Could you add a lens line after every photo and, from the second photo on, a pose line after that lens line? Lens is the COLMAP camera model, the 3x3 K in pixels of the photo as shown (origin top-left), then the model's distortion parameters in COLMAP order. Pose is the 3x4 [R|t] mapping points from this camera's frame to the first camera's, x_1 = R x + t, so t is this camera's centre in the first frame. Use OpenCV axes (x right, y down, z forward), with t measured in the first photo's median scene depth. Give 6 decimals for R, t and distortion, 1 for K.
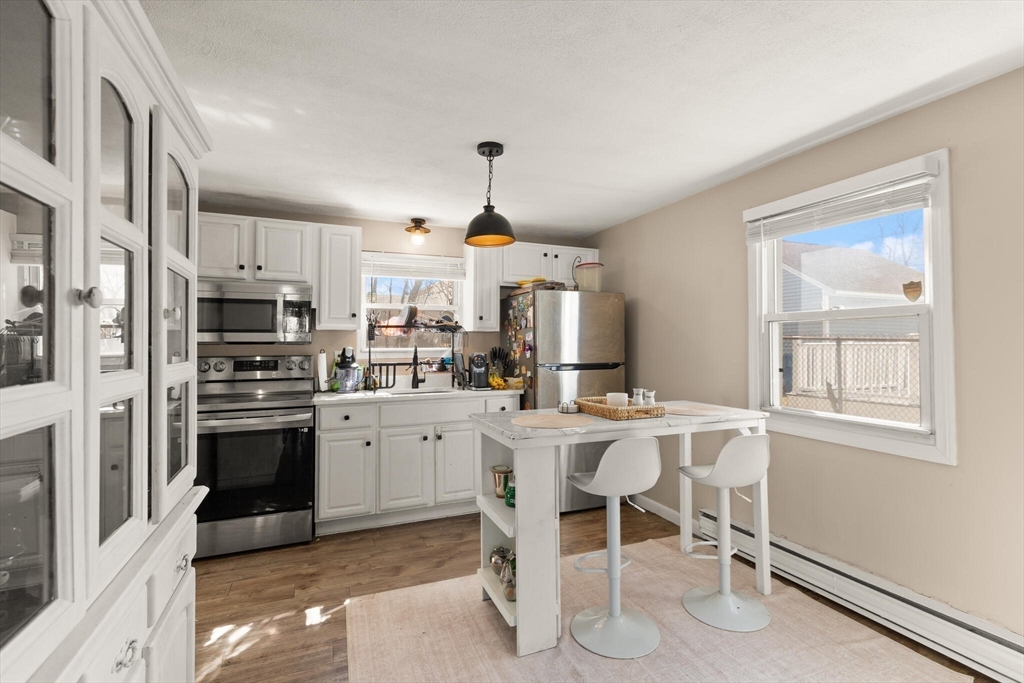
lens RADIAL K [[481.5, 0, 518.7], [0, 481.5, 331.9], [0, 0, 1]] dist [0.027844, 0.000059]
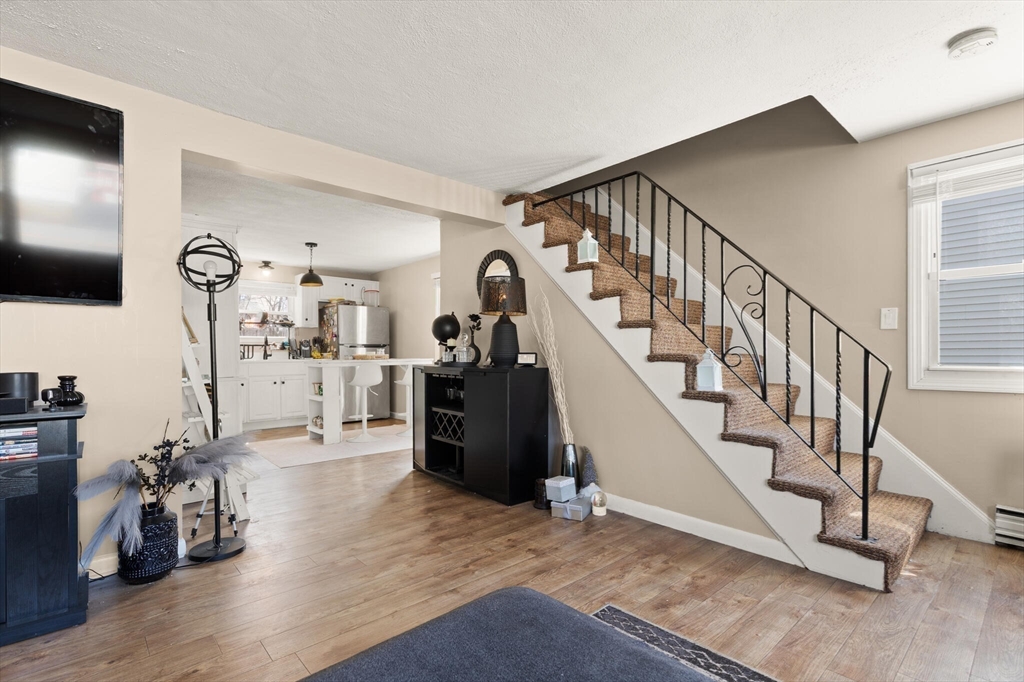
lens RADIAL K [[482.0, 0, 512.6], [0, 482.0, 354.5], [0, 0, 1]] dist [0.011649, 0.000173]
pose [[0.945627, -0.006338, 0.325193, 0.063479], [-0.003486, 0.999555, 0.029618, 0.047491], [-0.325236, -0.029142, 0.945184, -0.989276]]
